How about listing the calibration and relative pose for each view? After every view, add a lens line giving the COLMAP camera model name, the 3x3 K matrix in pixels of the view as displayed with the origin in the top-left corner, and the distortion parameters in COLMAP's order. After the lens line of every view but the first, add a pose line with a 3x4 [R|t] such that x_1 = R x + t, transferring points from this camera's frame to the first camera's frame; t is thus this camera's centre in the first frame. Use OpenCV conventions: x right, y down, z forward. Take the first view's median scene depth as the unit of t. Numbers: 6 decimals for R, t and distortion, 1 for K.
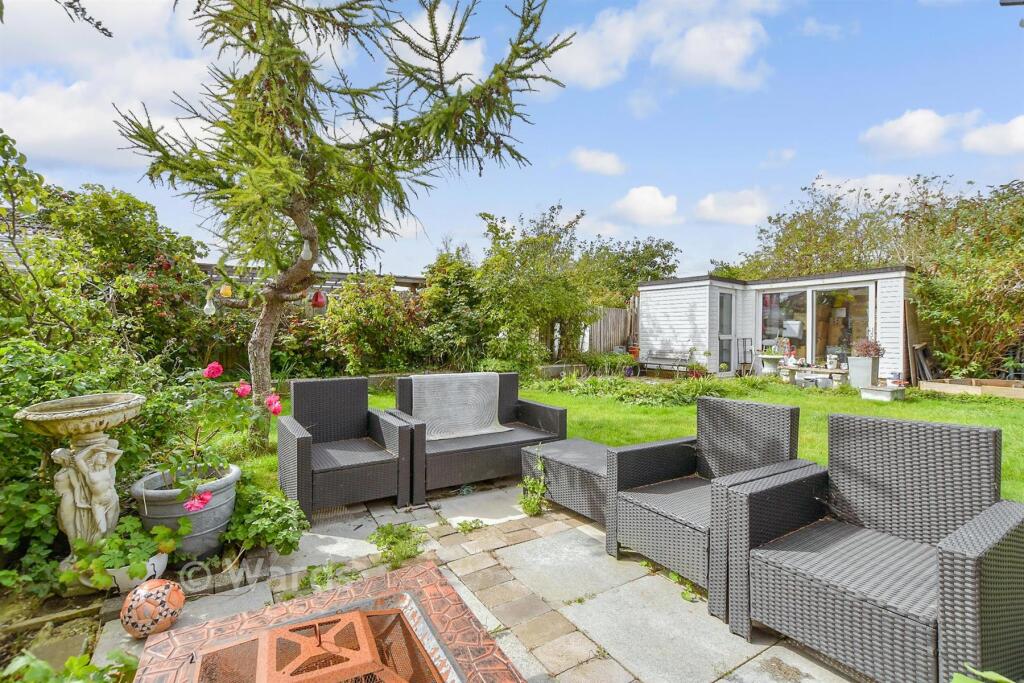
lens RADIAL K [[448.7, 0, 505.0], [0, 448.7, 342.9], [0, 0, 1]] dist [-0.000309, -0.015770]
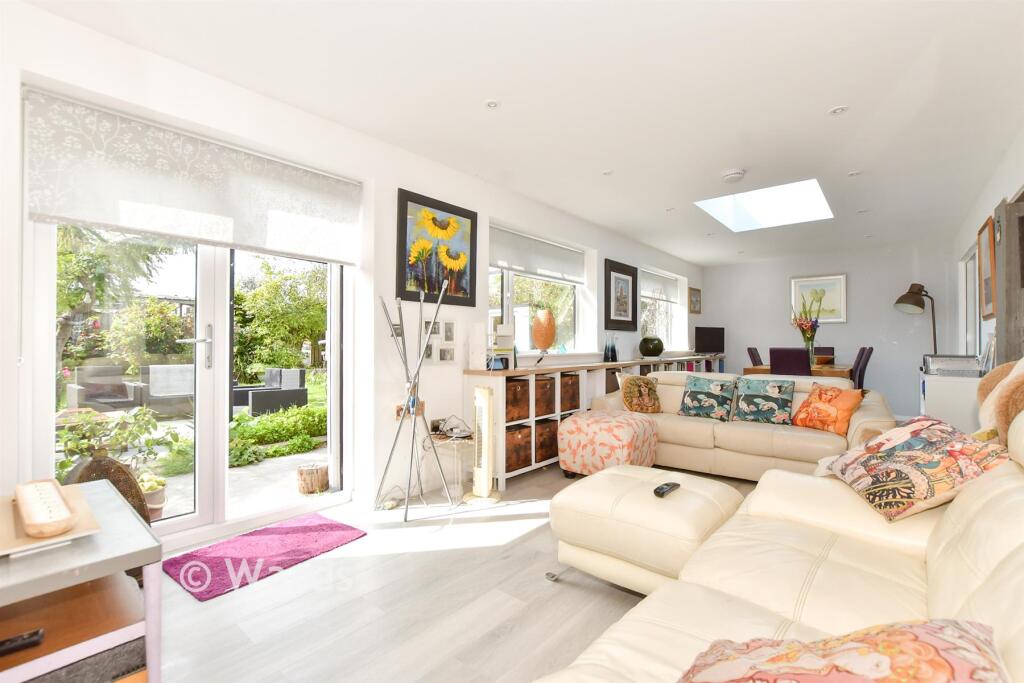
lens RADIAL K [[448.7, 0, 505.0], [0, 448.7, 342.9], [0, 0, 1]] dist [-0.000309, -0.015770]
pose [[0.951058, 0.001703, 0.309007, 0.303306], [0.006565, 0.999648, -0.025715, 0.015667], [-0.308942, 0.026485, 0.950712, -0.606353]]
